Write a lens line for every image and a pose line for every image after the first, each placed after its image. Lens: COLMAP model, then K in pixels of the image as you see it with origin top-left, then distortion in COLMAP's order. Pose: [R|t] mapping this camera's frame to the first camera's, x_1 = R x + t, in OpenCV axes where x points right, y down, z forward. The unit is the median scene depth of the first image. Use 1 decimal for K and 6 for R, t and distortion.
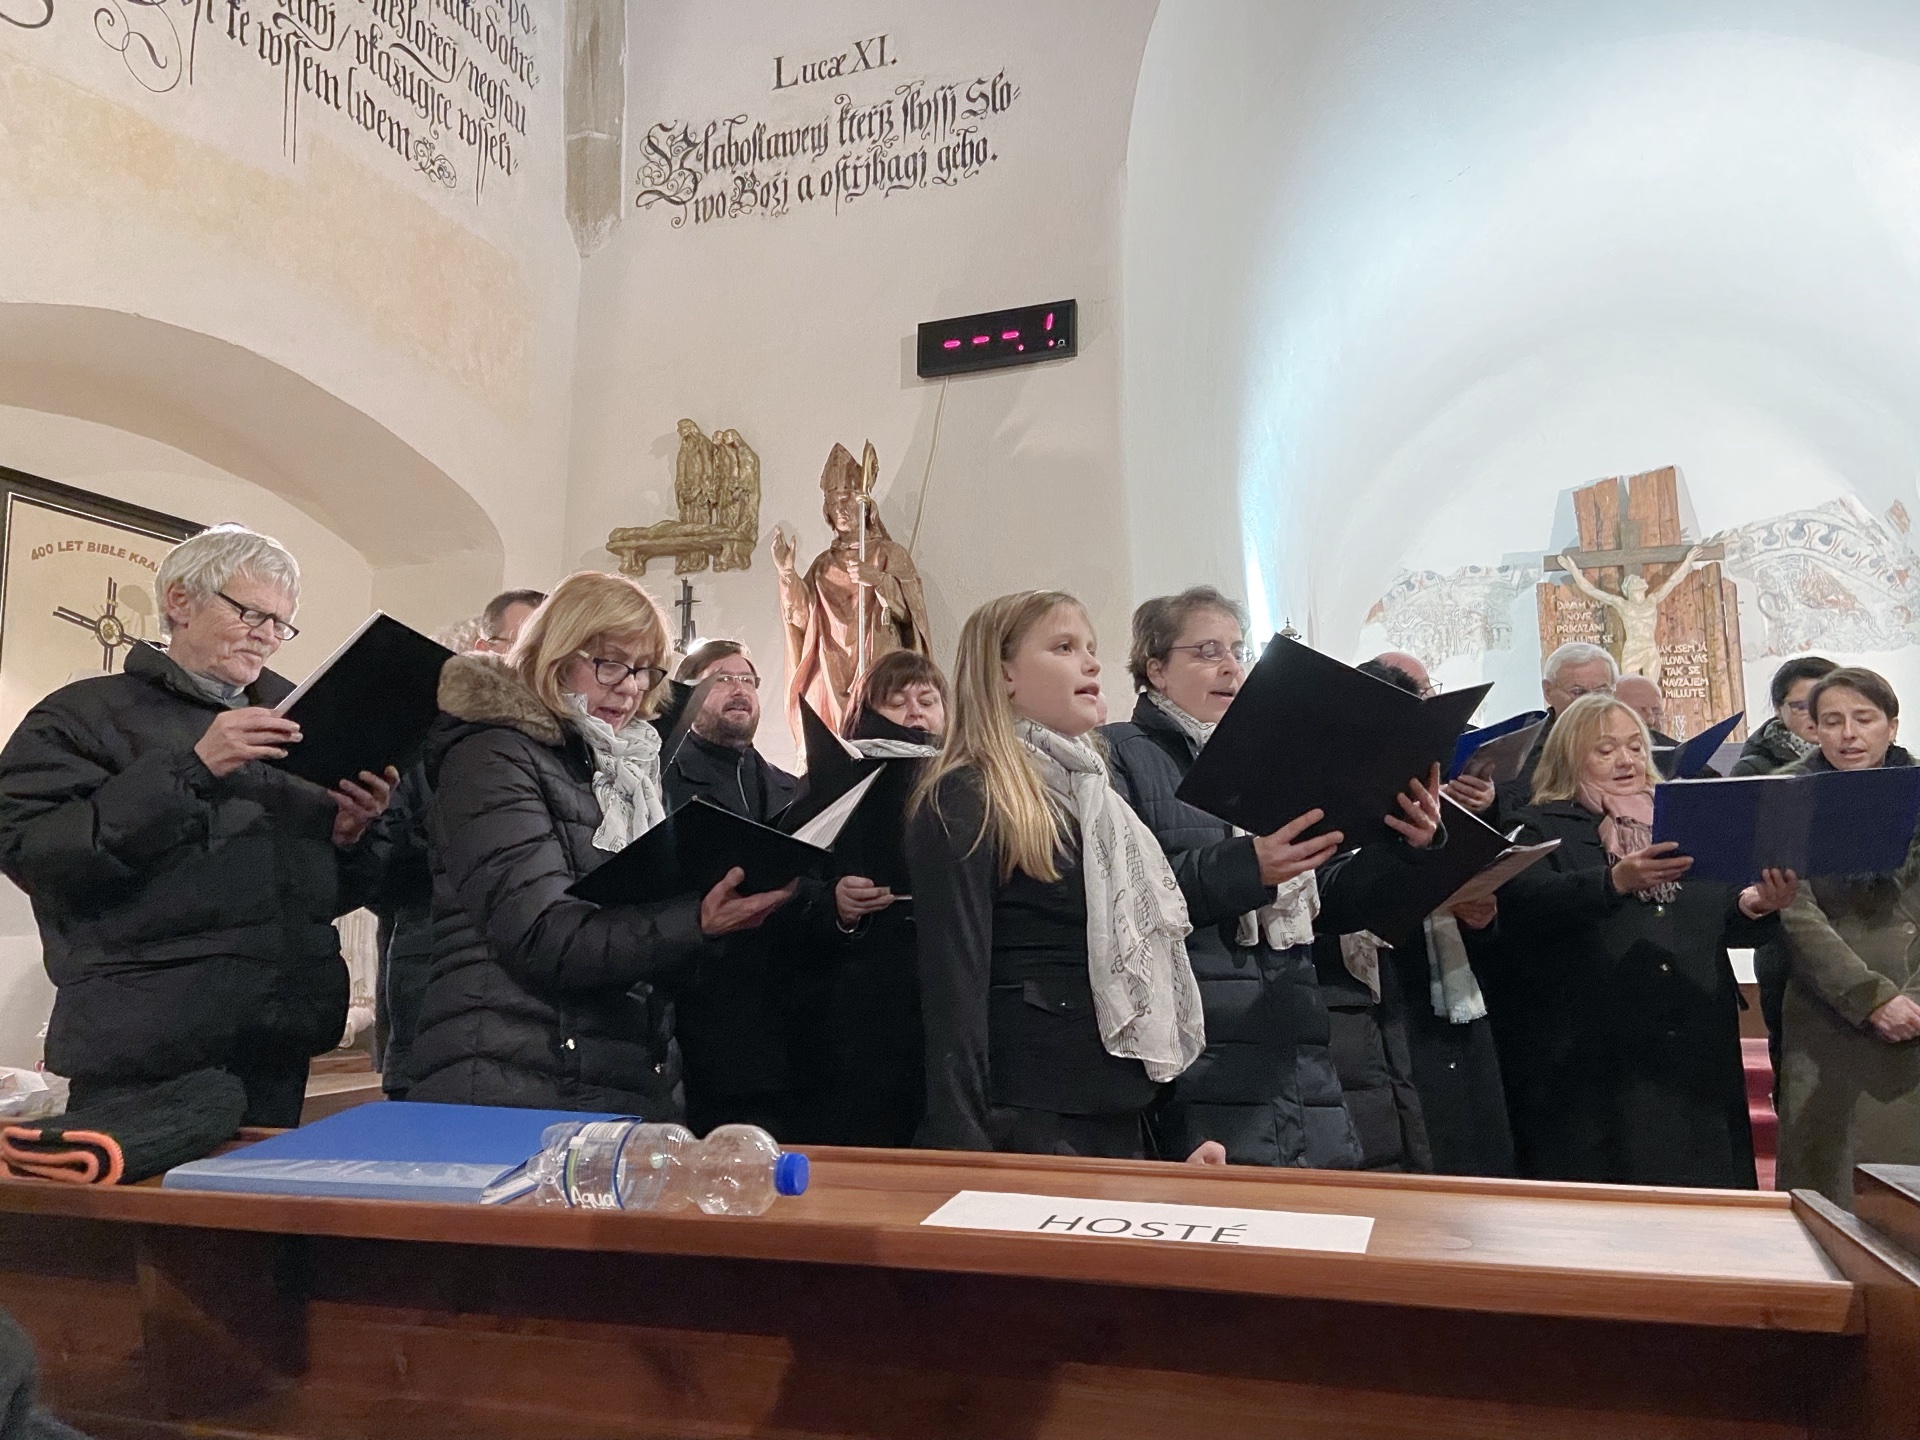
lens RADIAL K [[1440.3, 0, 954.5], [0, 1440.3, 708.1], [0, 0, 1]] dist [0.129024, -0.157440]
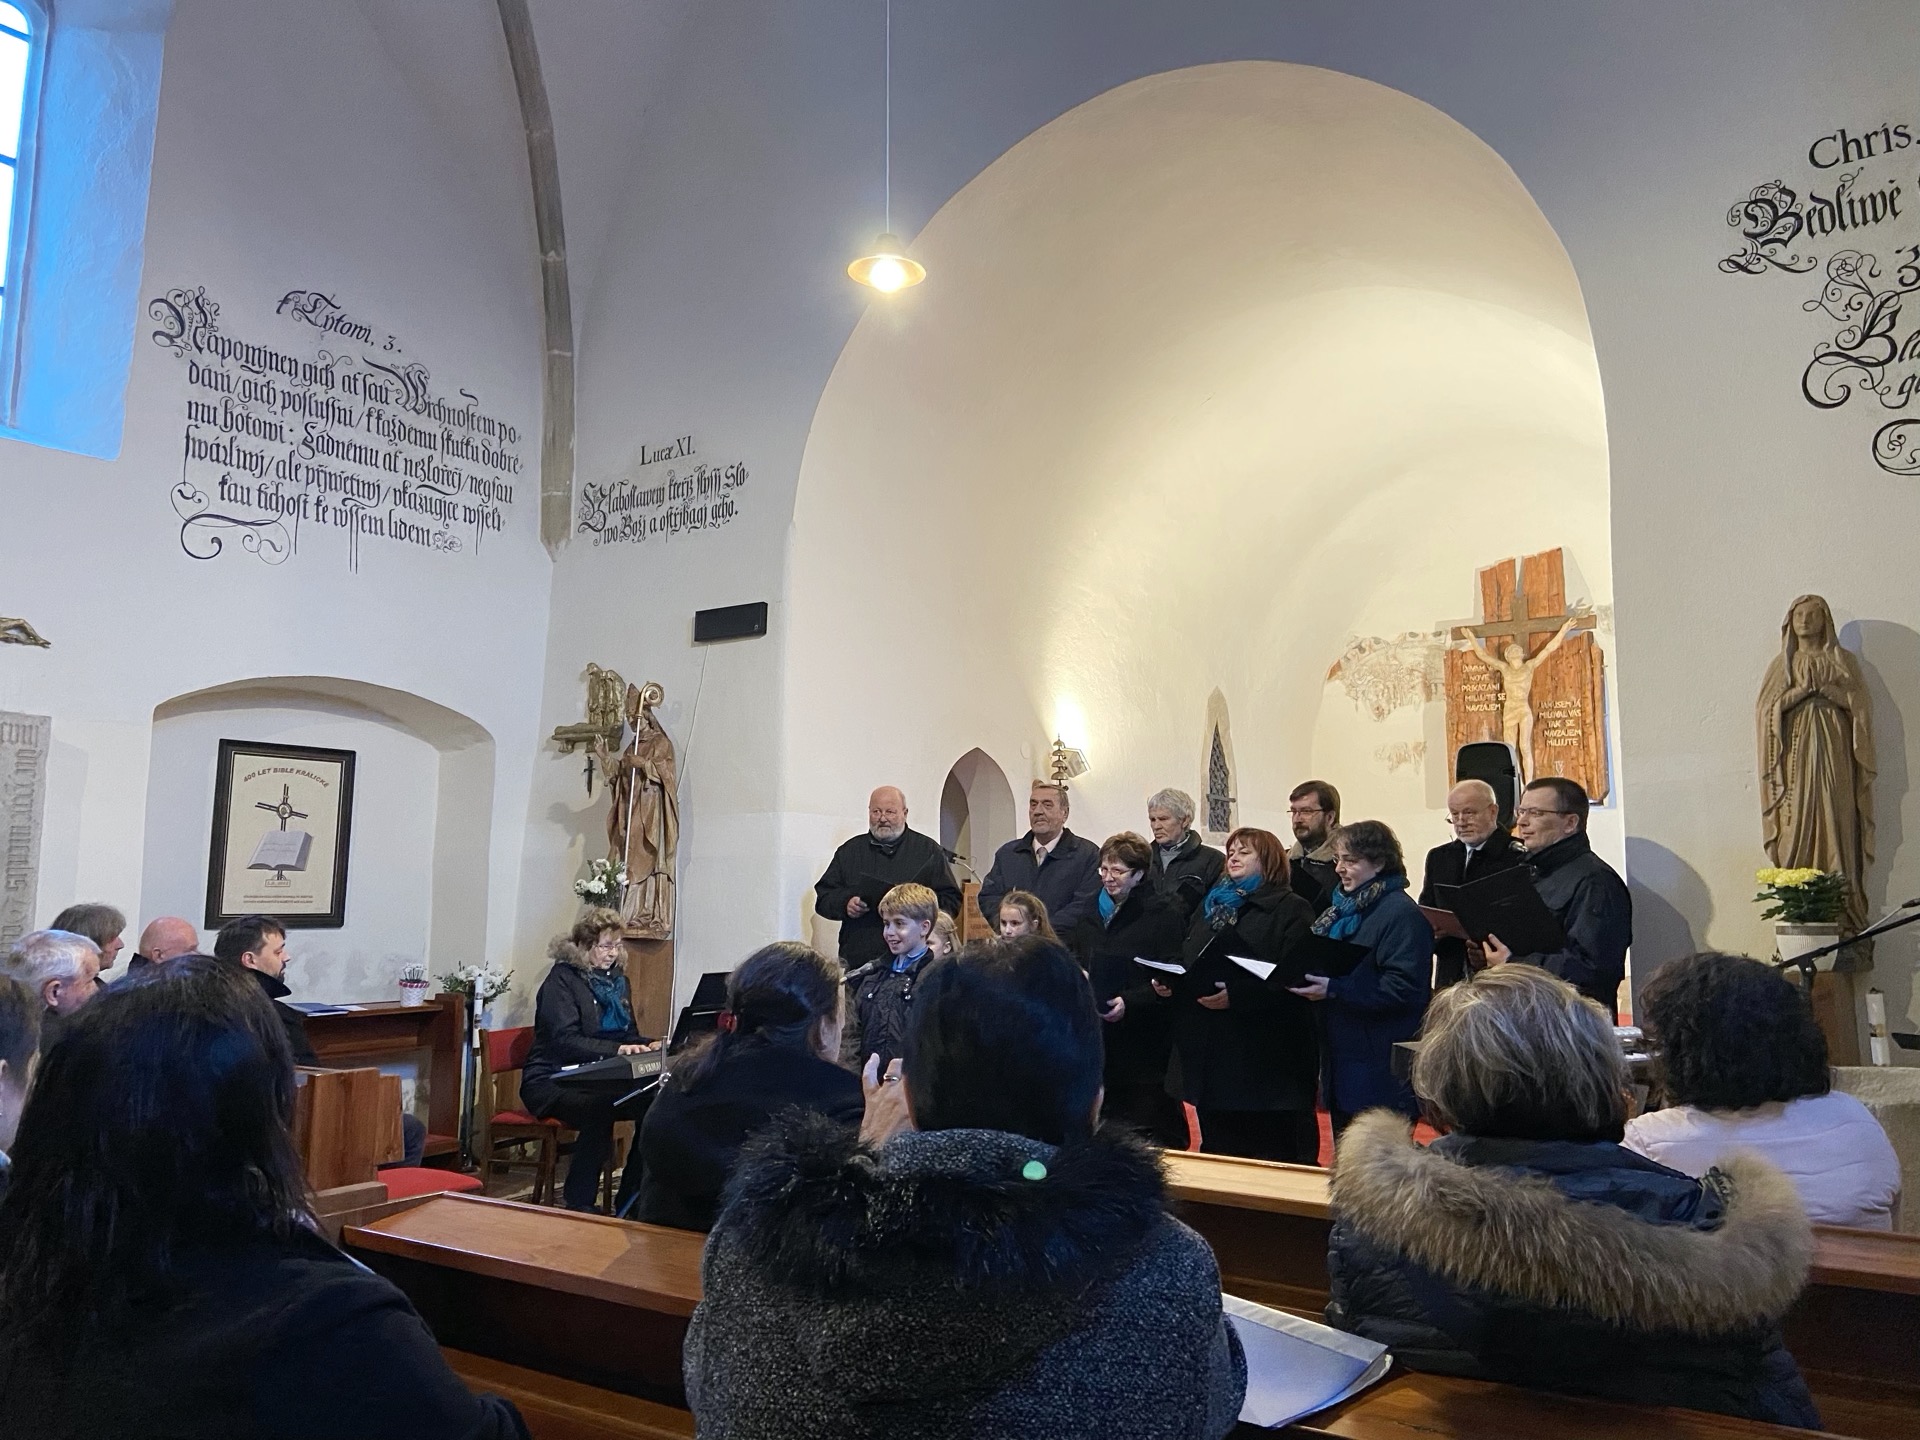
lens RADIAL K [[1440.3, 0, 954.5], [0, 1440.3, 708.1], [0, 0, 1]] dist [0.129024, -0.157440]
pose [[0.963412, -0.028091, -0.266547, 0.688382], [0.035004, 0.999162, 0.021216, -0.163119], [0.265728, -0.029770, 0.963588, -0.560829]]
